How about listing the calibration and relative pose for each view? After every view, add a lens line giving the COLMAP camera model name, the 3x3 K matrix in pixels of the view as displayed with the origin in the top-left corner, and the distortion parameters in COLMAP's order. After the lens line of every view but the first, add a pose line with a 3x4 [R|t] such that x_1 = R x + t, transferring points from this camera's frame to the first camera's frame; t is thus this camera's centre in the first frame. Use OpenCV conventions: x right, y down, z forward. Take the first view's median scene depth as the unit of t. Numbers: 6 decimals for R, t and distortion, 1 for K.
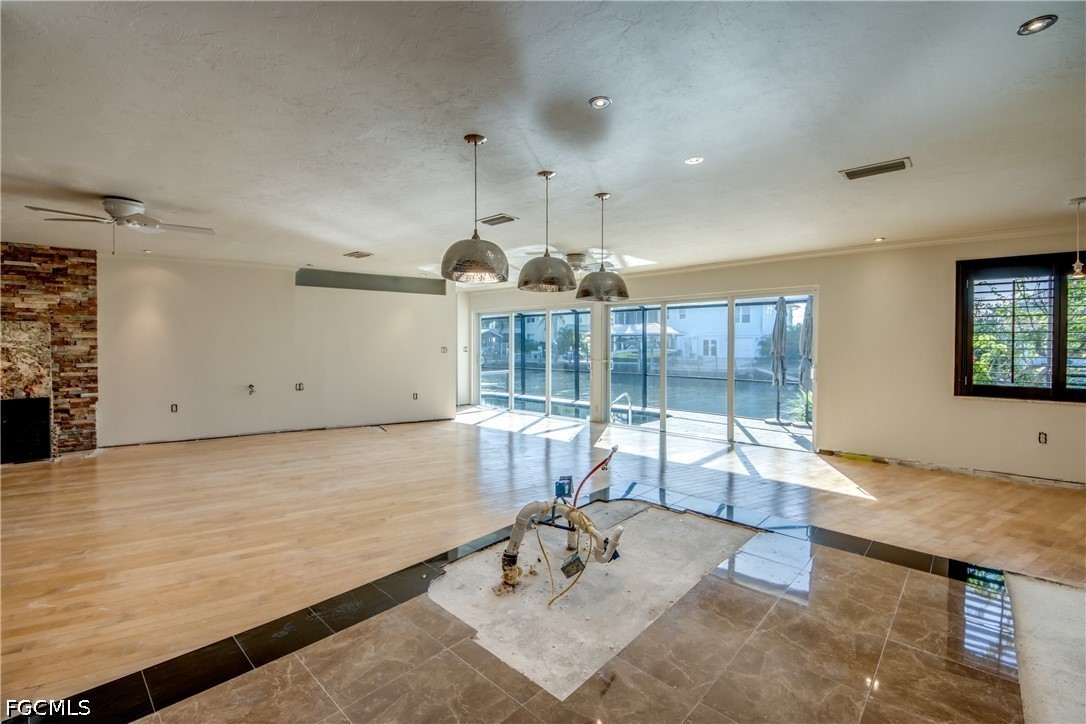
lens RADIAL K [[463.4, 0, 548.9], [0, 463.4, 346.3], [0, 0, 1]] dist [0.005461, -0.004284]
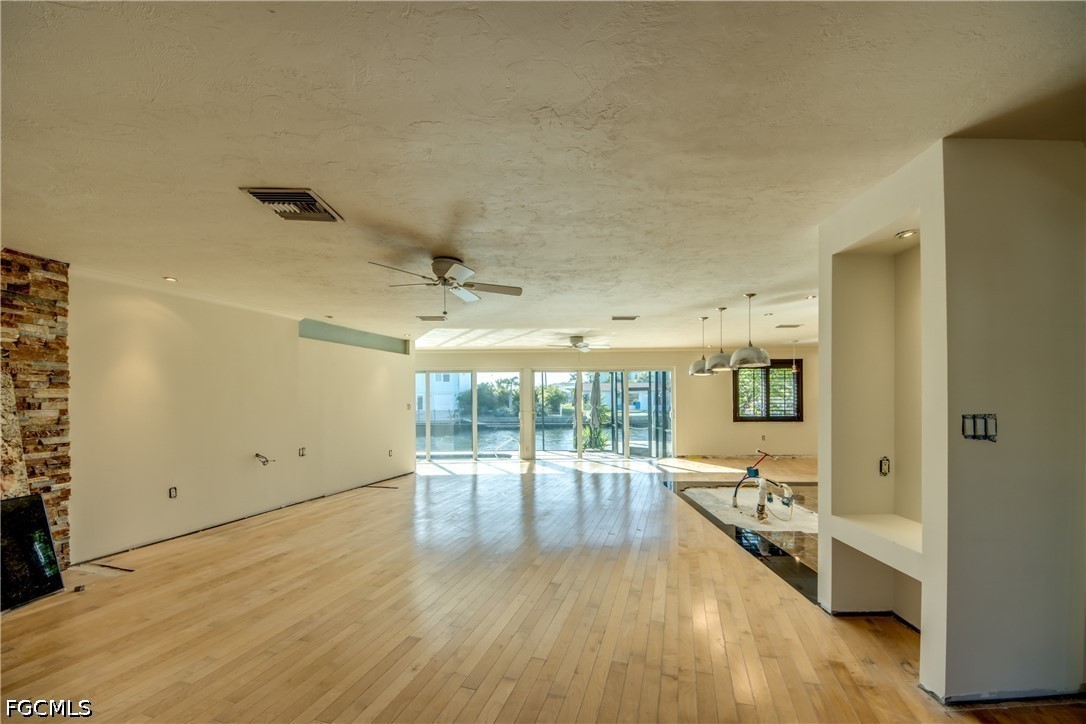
lens RADIAL K [[415.0, 0, 559.6], [0, 415.0, 398.9], [0, 0, 1]] dist [-0.000959, -0.005573]
pose [[0.741339, -0.008916, 0.671072, -0.881512], [0.012692, 0.999919, -0.000735, -0.007384], [-0.671011, 0.009062, 0.741392, 0.118268]]
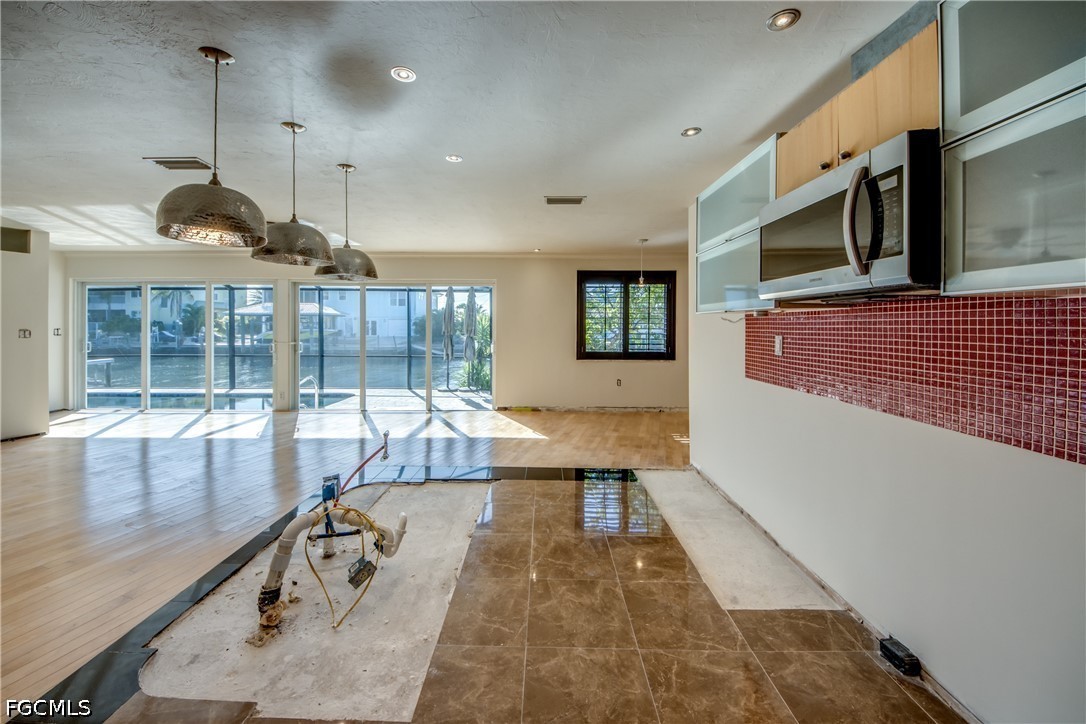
lens RADIAL K [[415.0, 0, 546.4], [0, 415.0, 324.6], [0, 0, 1]] dist [-0.000959, -0.005573]
pose [[0.737196, 0.001003, 0.675679, -0.095745], [0.001931, 0.999992, -0.003592, -0.002039], [-0.675677, 0.003953, 0.737188, 0.067618]]
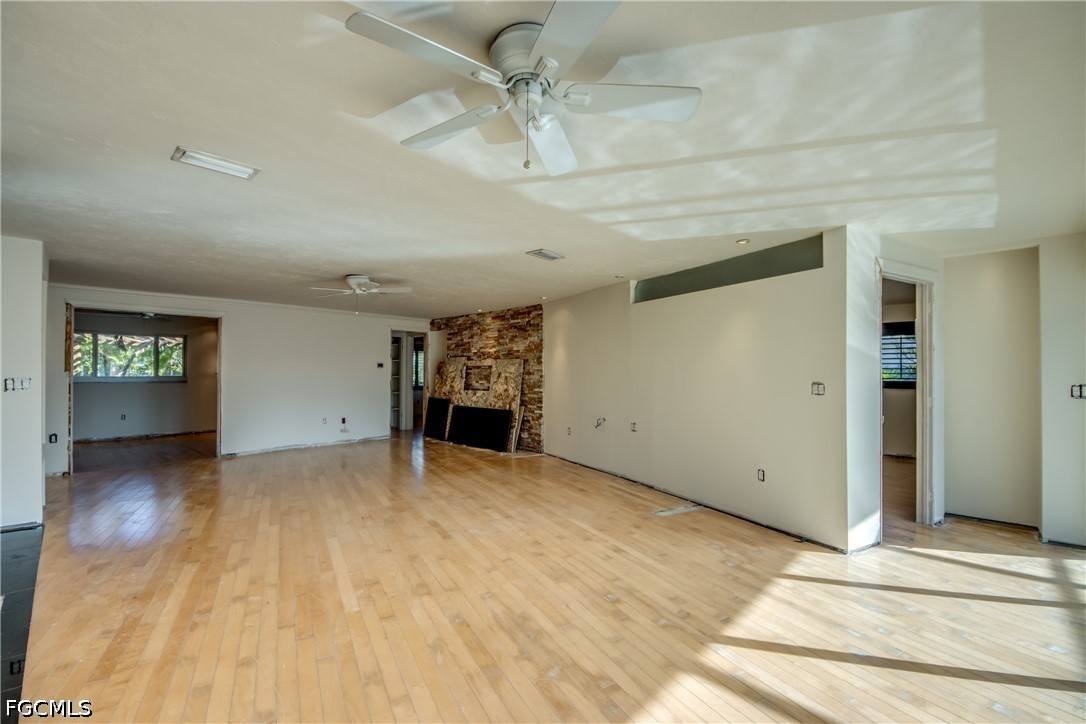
lens RADIAL K [[463.4, 0, 543.2], [0, 463.4, 370.5], [0, 0, 1]] dist [0.005461, -0.004284]
pose [[-0.039464, 0.000562, -0.999221, 0.362619], [-0.005996, 0.999982, 0.000799, -0.016945], [0.999203, 0.006023, -0.039460, 1.096268]]
